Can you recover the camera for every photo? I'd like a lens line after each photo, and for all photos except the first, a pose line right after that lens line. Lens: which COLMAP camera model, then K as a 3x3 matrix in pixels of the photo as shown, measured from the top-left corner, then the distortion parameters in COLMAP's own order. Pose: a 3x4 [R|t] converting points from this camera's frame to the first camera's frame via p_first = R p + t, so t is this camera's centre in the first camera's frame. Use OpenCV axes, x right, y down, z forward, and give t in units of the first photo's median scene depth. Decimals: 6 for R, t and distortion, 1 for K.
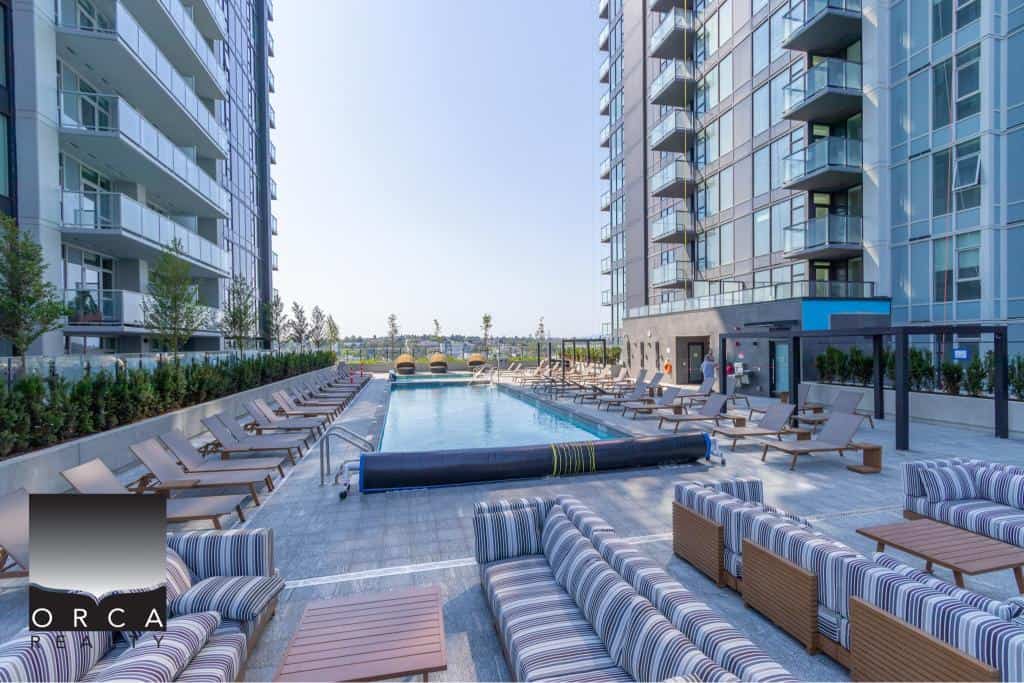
lens RADIAL K [[473.3, 0, 513.4], [0, 473.3, 344.5], [0, 0, 1]] dist [0.003122, 0.000237]
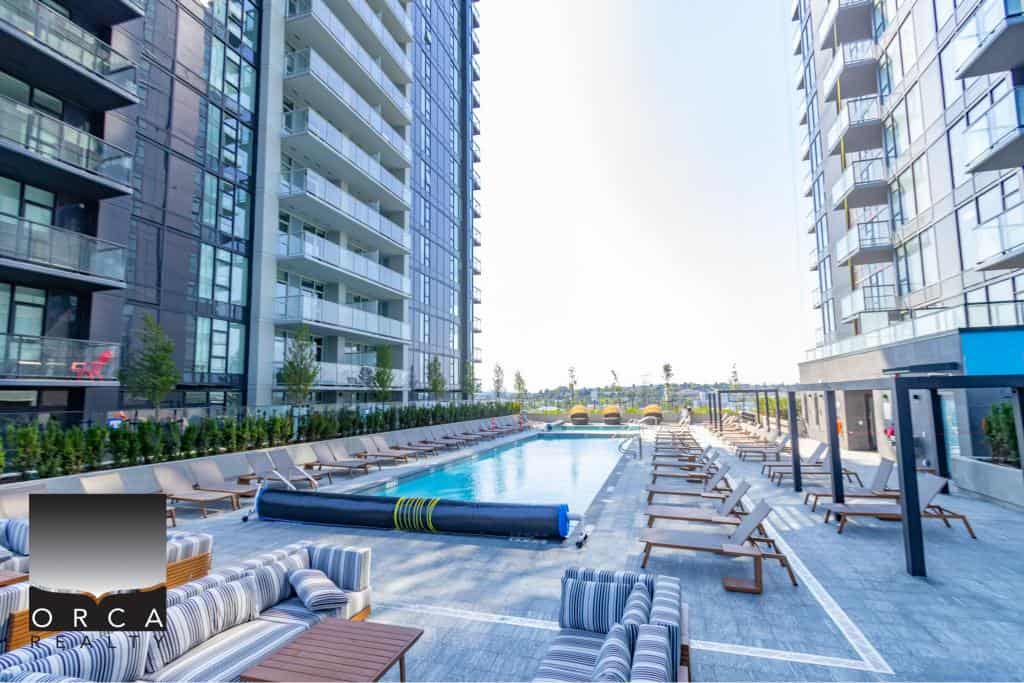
lens RADIAL K [[473.3, 0, 515.6], [0, 473.3, 341.3], [0, 0, 1]] dist [0.003122, 0.000237]
pose [[0.853510, -0.060642, -0.517536, 0.268595], [0.004021, 0.993942, -0.109834, -0.006193], [0.521062, 0.091664, 0.848583, 0.063652]]
